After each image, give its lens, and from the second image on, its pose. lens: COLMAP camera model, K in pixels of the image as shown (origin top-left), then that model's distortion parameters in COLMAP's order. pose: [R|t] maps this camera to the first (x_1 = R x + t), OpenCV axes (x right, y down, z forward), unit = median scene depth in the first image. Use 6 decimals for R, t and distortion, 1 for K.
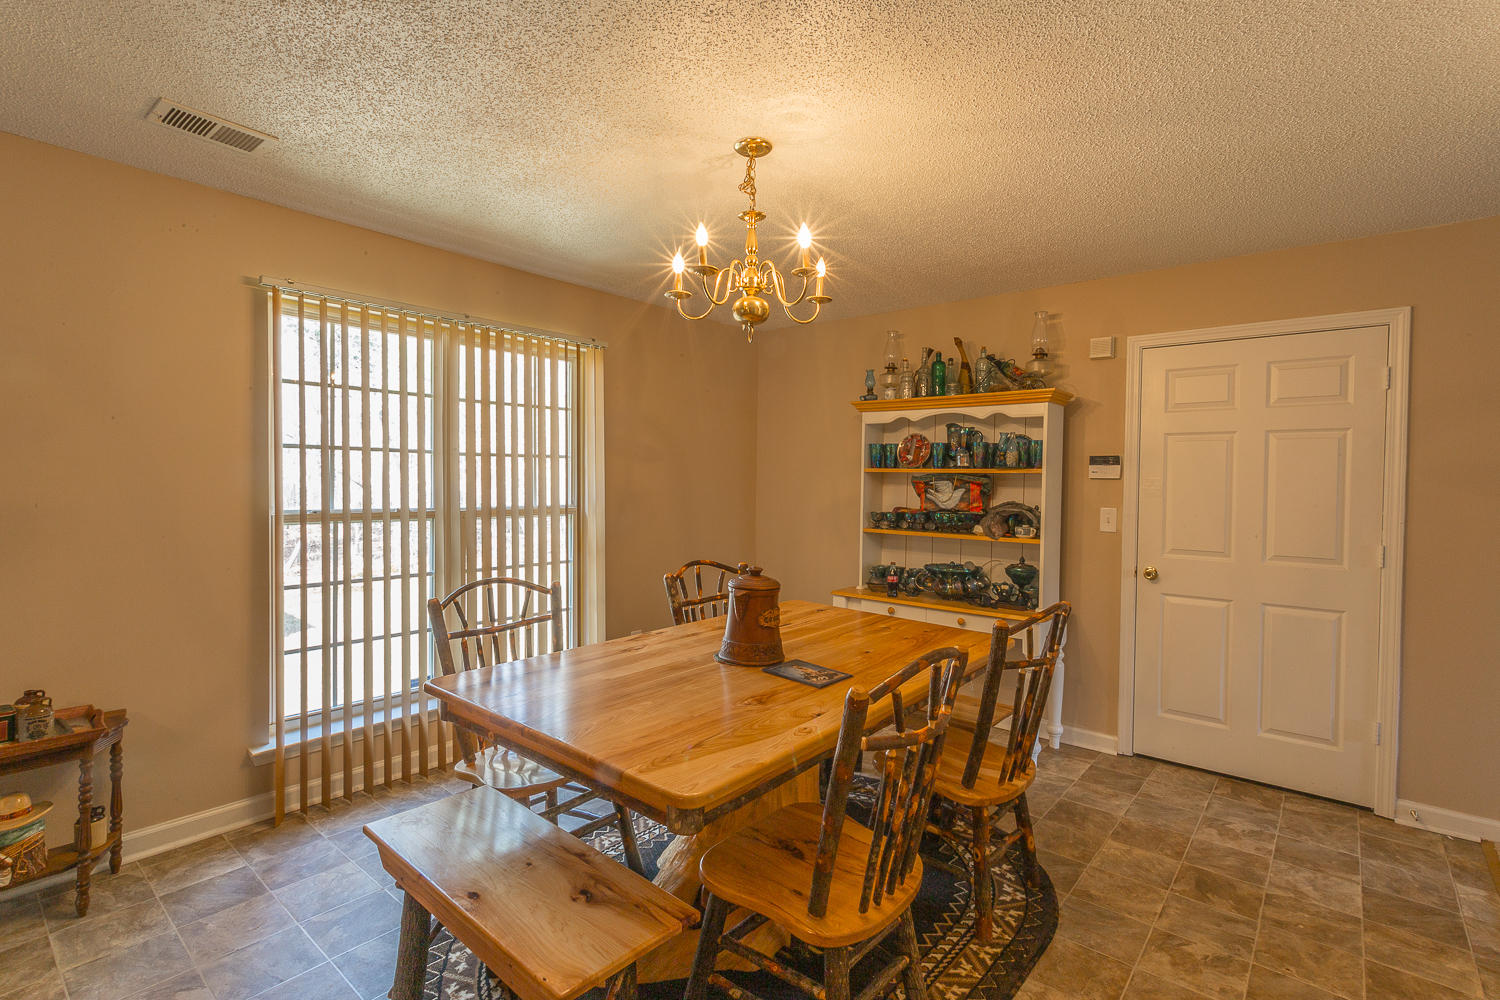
lens RADIAL K [[711.0, 0, 705.8], [0, 711.0, 487.4], [0, 0, 1]] dist [0.000472, 0.000458]
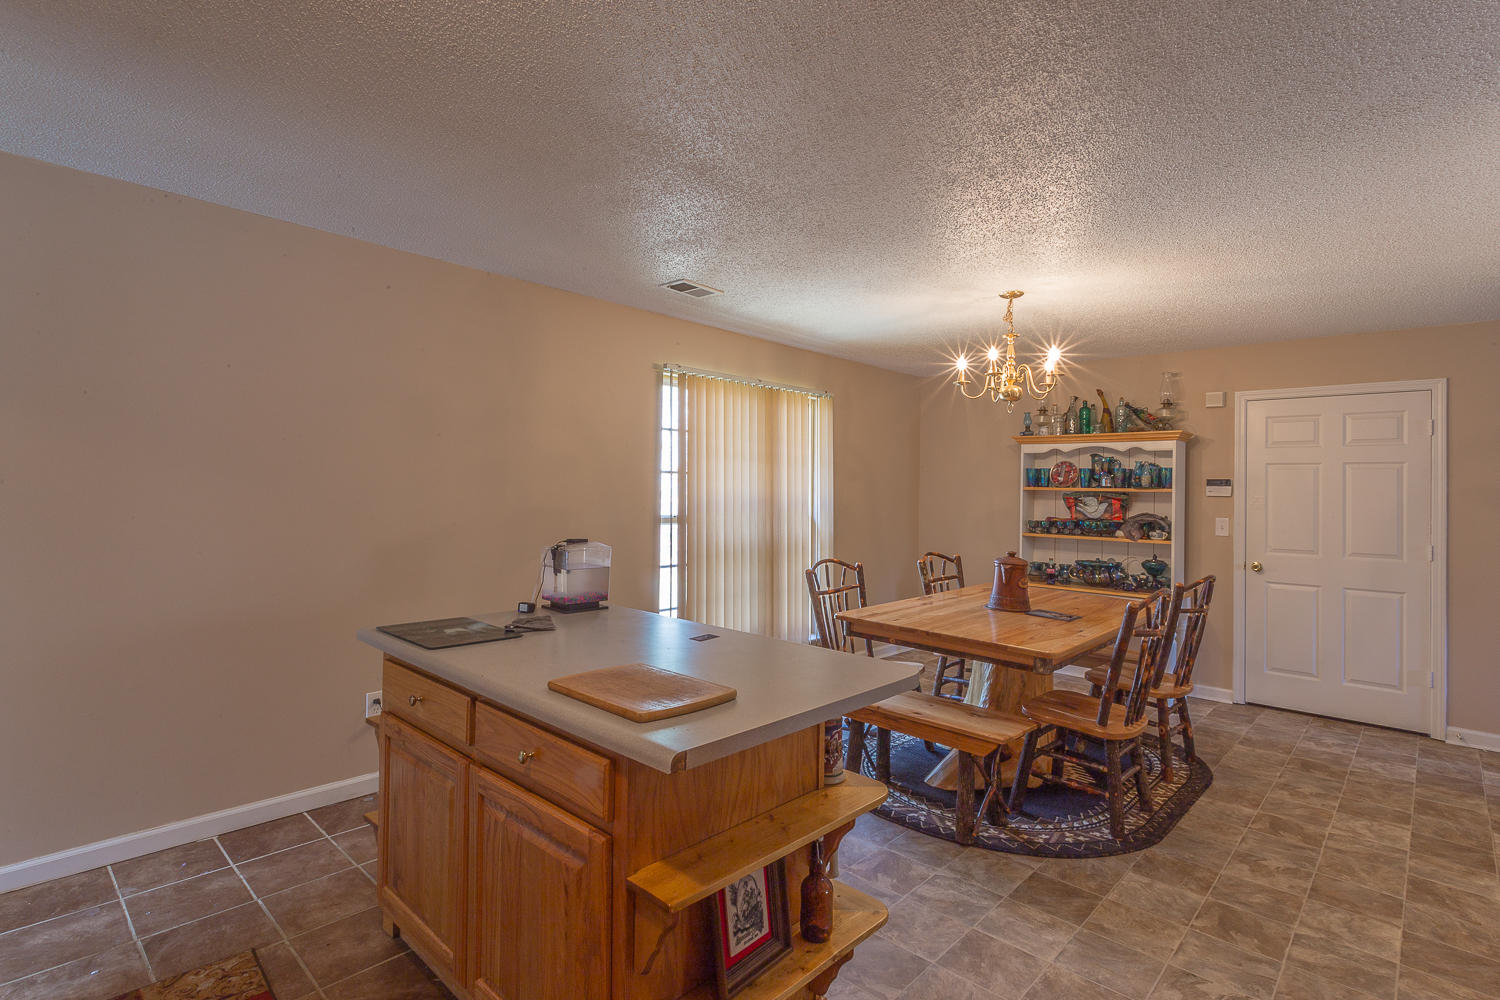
lens RADIAL K [[711.0, 0, 721.4], [0, 711.0, 474.8], [0, 0, 1]] dist [0.000472, 0.000458]
pose [[0.998544, 0.004176, -0.053790, -0.319346], [-0.006023, 0.999396, -0.034235, -0.001141], [0.053615, 0.034509, 0.997965, -0.410886]]
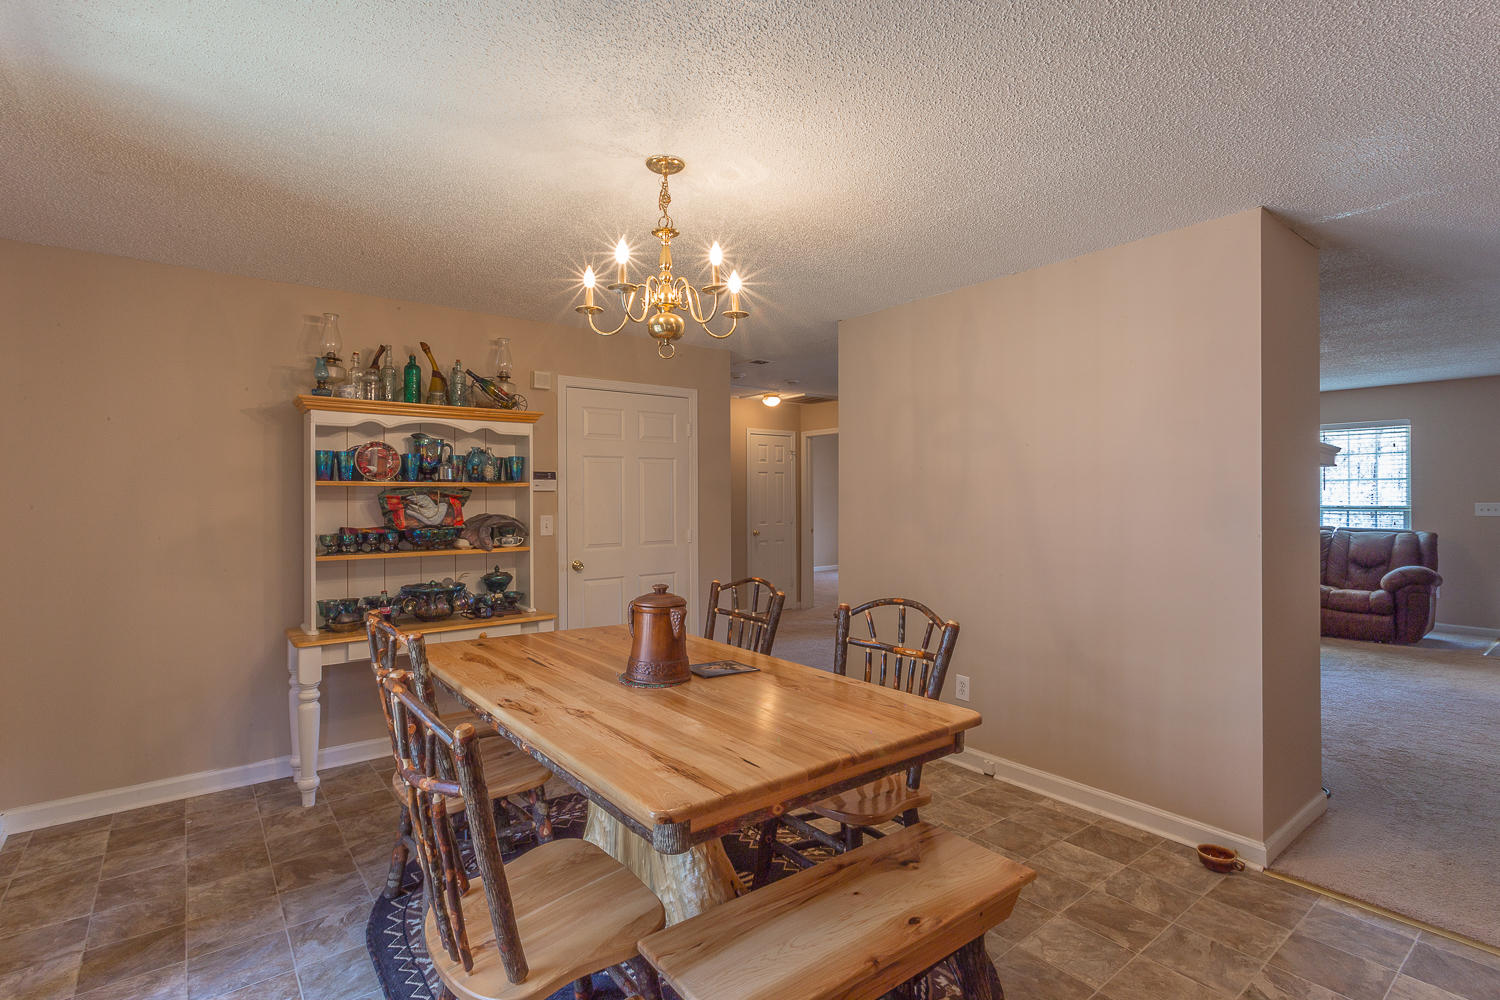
lens RADIAL K [[711.0, 0, 761.2], [0, 711.0, 490.6], [0, 0, 1]] dist [0.000472, 0.000458]
pose [[0.181966, -0.007207, 0.983278, -0.566169], [0.018670, 0.999818, 0.003873, -0.011570], [-0.983127, 0.017653, 0.182068, 0.449374]]
